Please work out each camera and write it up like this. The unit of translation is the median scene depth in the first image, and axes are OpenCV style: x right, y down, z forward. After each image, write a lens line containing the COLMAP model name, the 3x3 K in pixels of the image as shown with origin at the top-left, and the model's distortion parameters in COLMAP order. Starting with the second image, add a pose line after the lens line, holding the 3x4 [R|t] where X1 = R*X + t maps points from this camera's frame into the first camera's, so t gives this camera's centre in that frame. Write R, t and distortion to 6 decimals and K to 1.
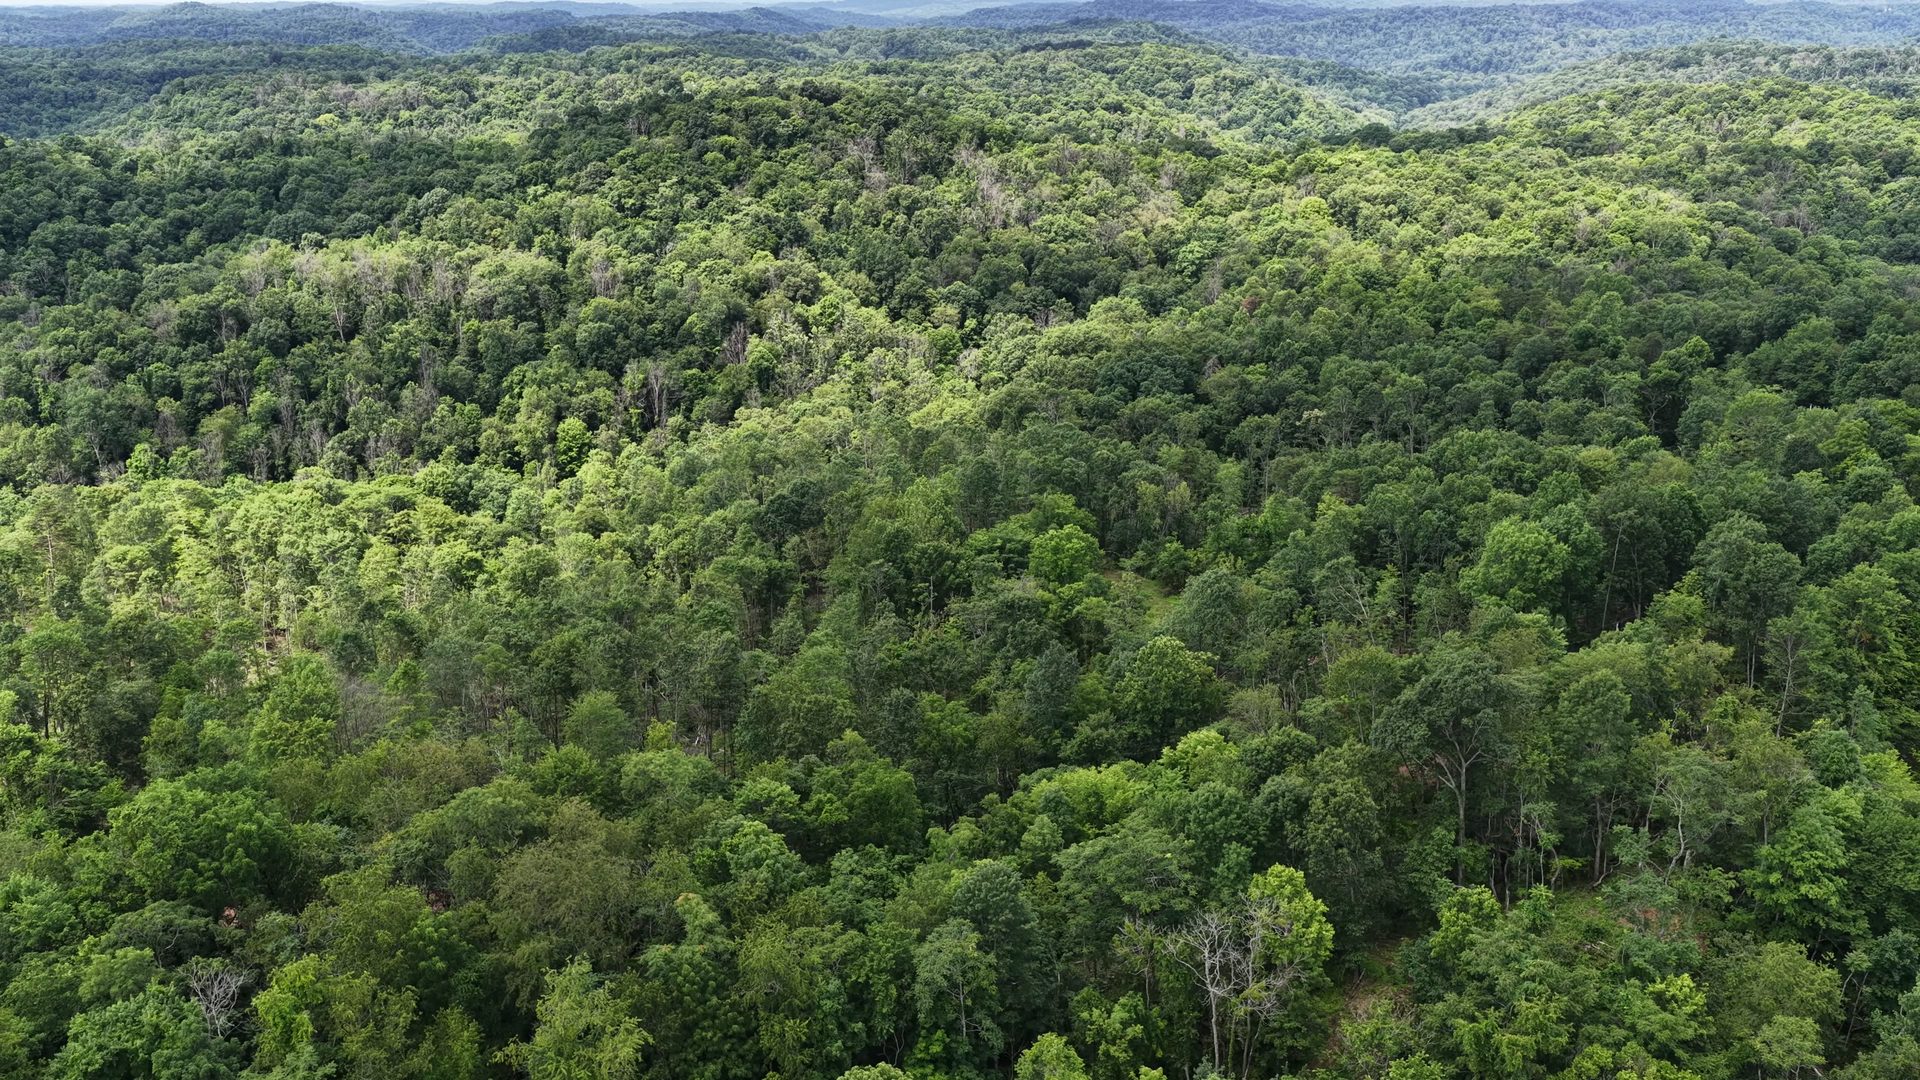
lens RADIAL K [[1643.6, 0, 960.5], [0, 1643.6, 532.4], [0, 0, 1]] dist [-0.020282, 0.048514]
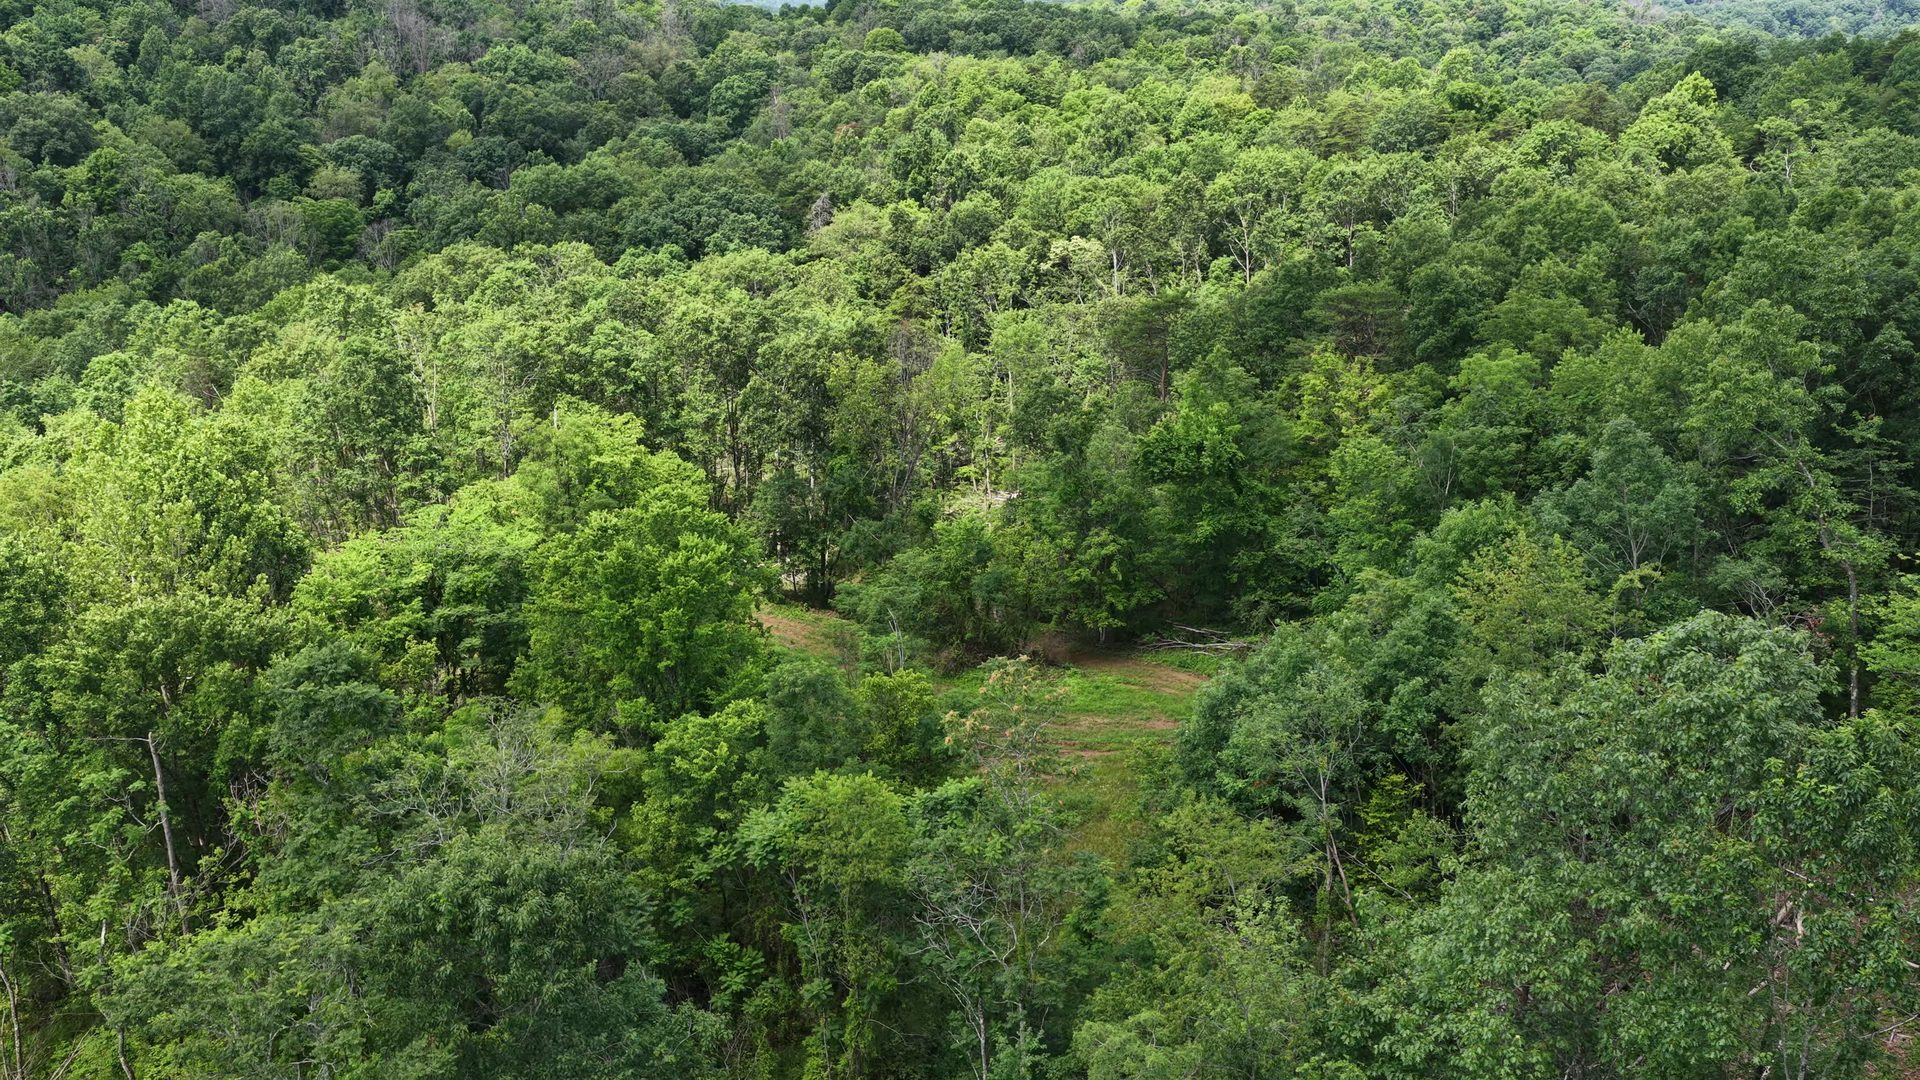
lens RADIAL K [[1643.6, 0, 966.3], [0, 1643.6, 540.4], [0, 0, 1]] dist [-0.020282, 0.048514]
pose [[0.948557, -0.101936, 0.299749, 0.015648], [0.098196, 0.994785, 0.027558, 0.001059], [-0.300995, 0.003294, 0.953620, 0.369712]]
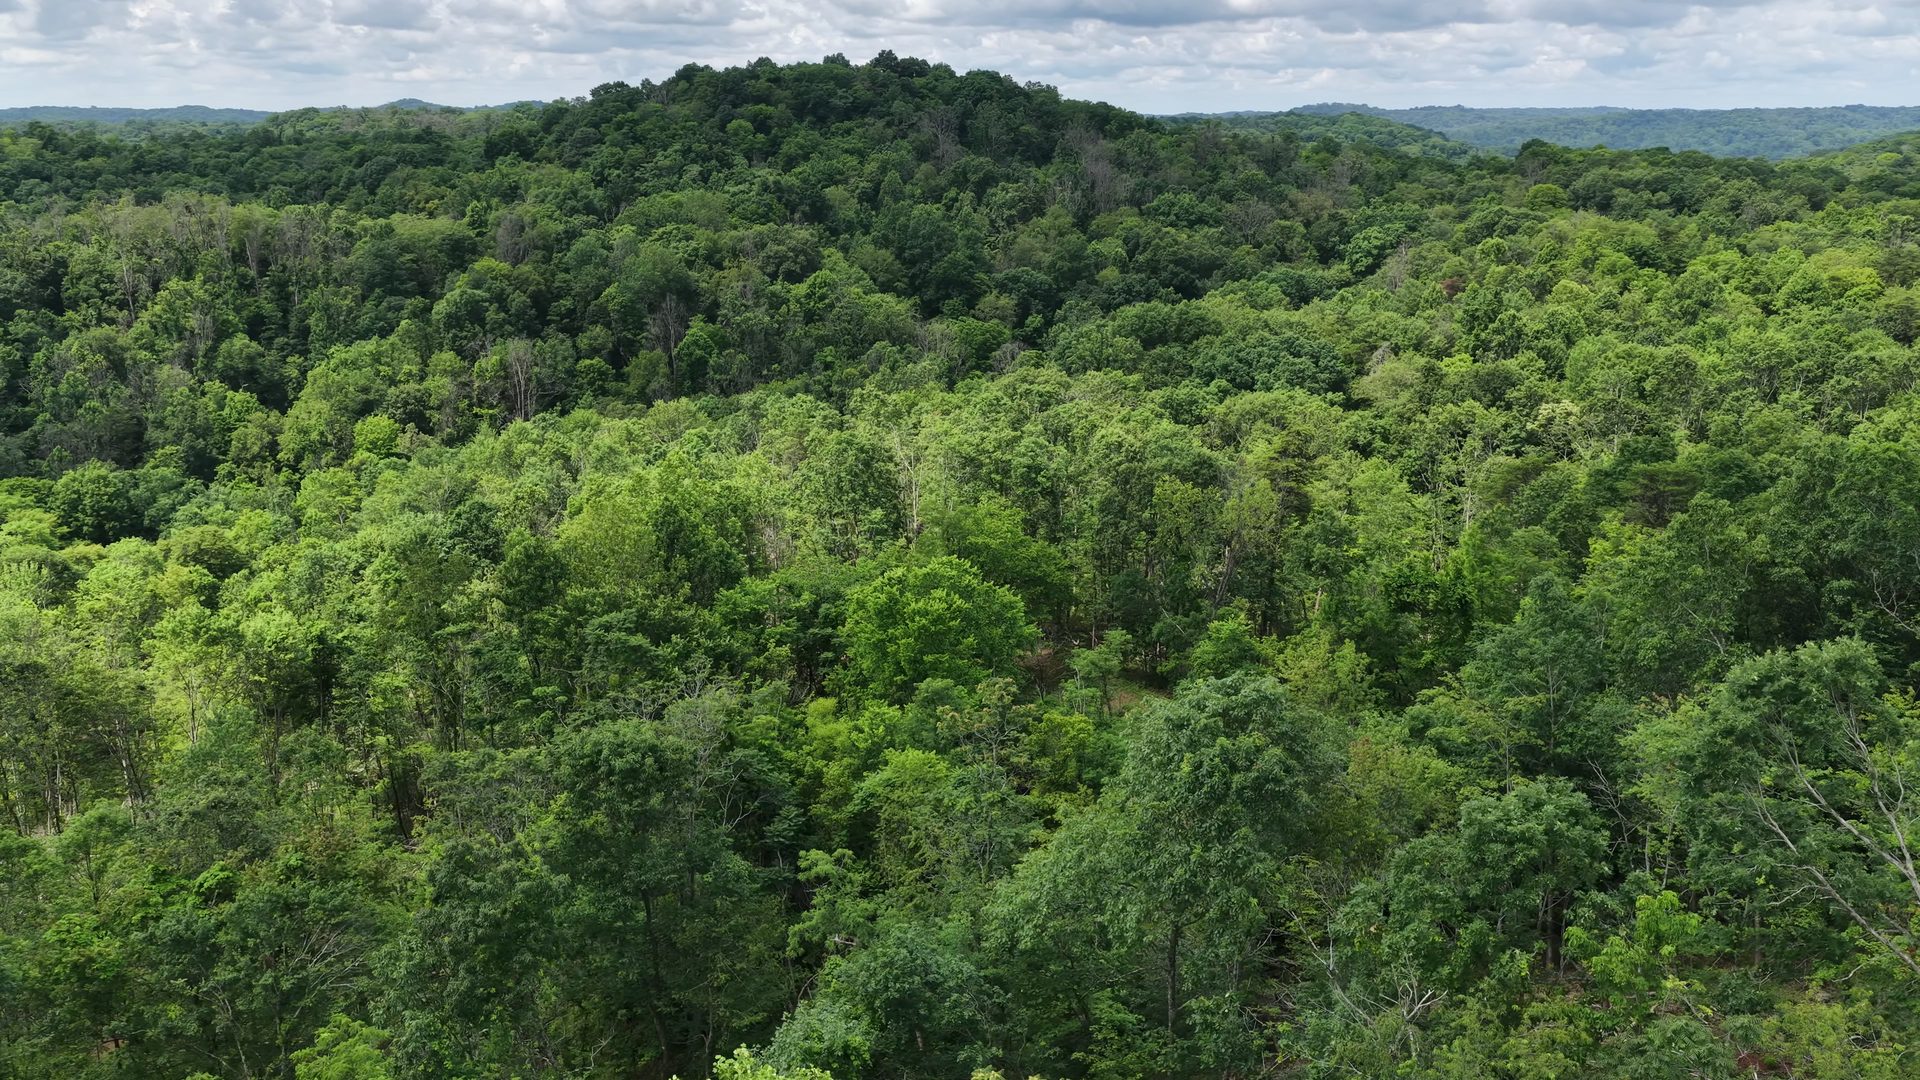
lens RADIAL K [[1643.6, 0, 963.6], [0, 1643.6, 541.3], [0, 0, 1]] dist [-0.020282, 0.048514]
pose [[0.992435, 0.036679, -0.117161, 0.061146], [-0.044031, 0.997179, -0.060793, 0.008167], [0.114600, 0.065492, 0.991250, 0.319259]]
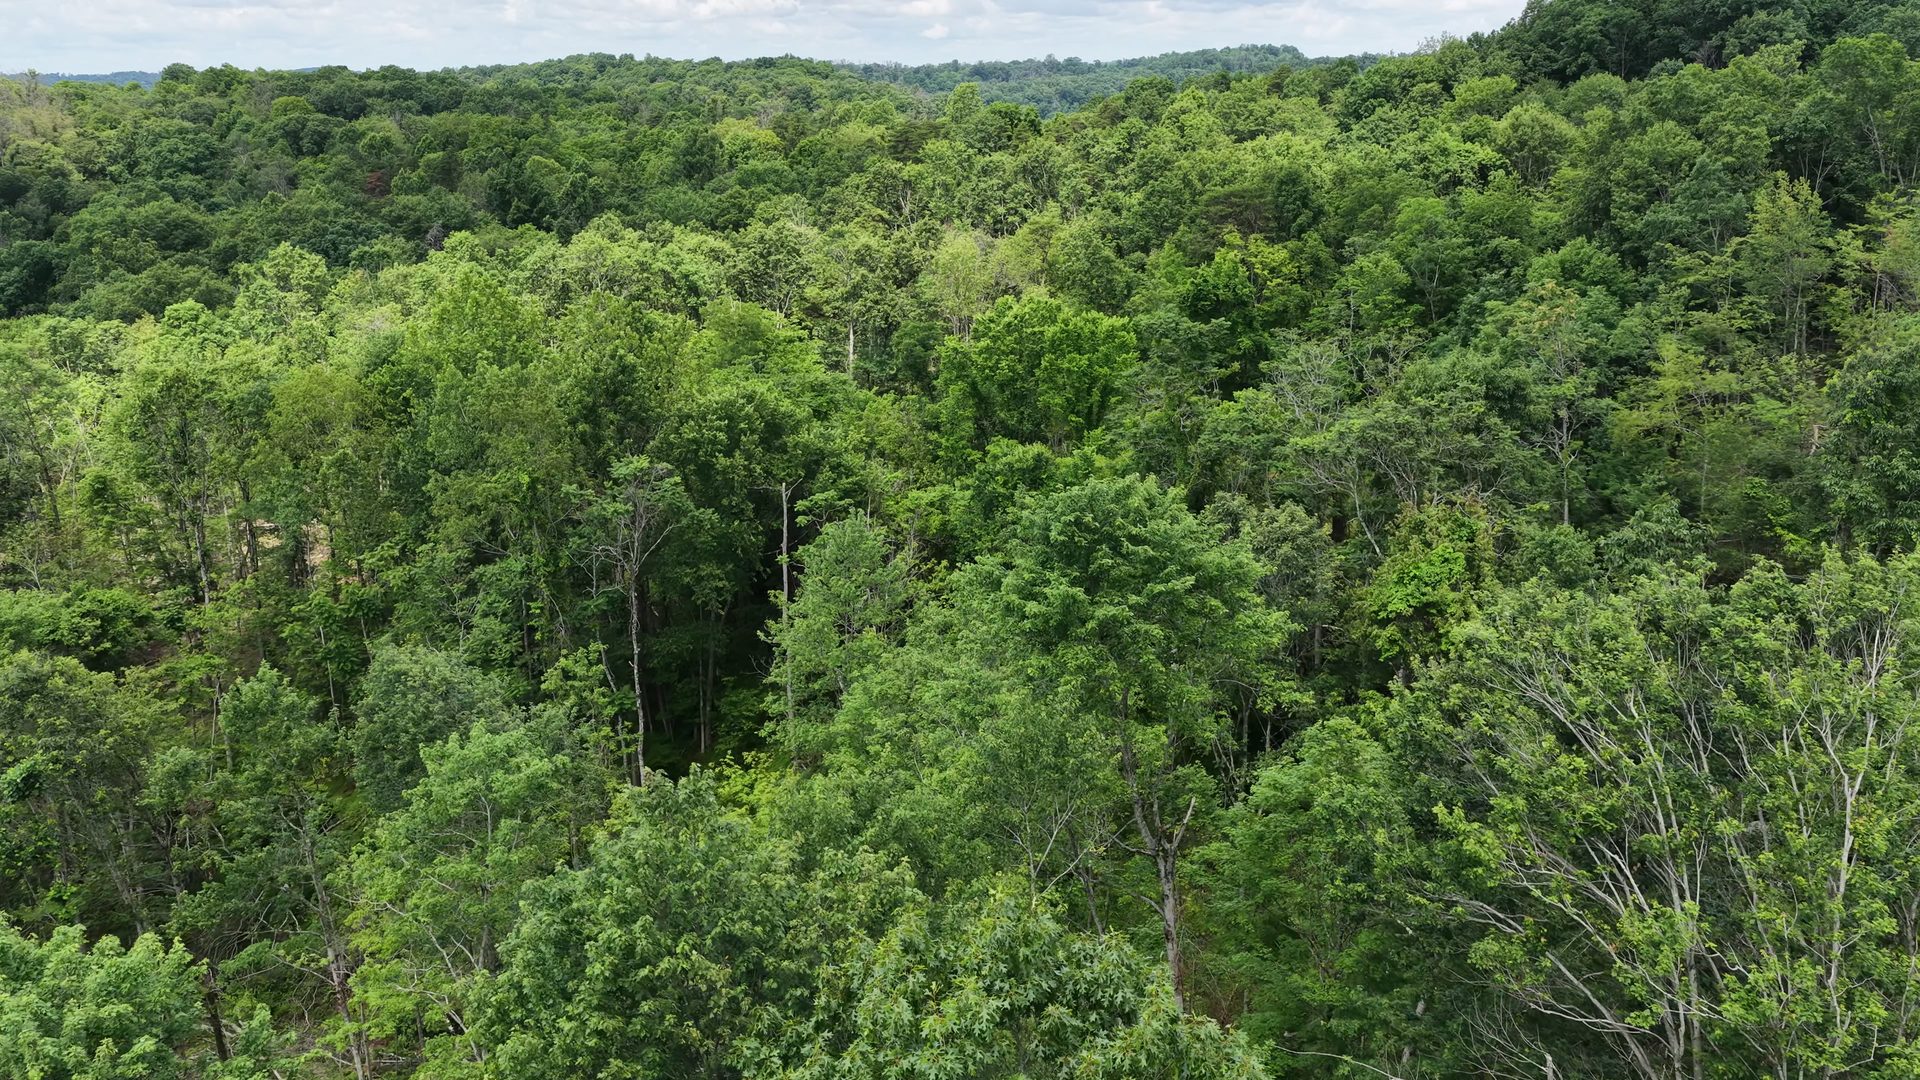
lens RADIAL K [[1643.6, 0, 963.5], [0, 1643.6, 534.1], [0, 0, 1]] dist [-0.020282, 0.048514]
pose [[0.706381, -0.189055, 0.682118, -0.108711], [0.224752, 0.973709, 0.037125, 0.016810], [-0.671202, 0.127083, 0.730299, 0.387977]]
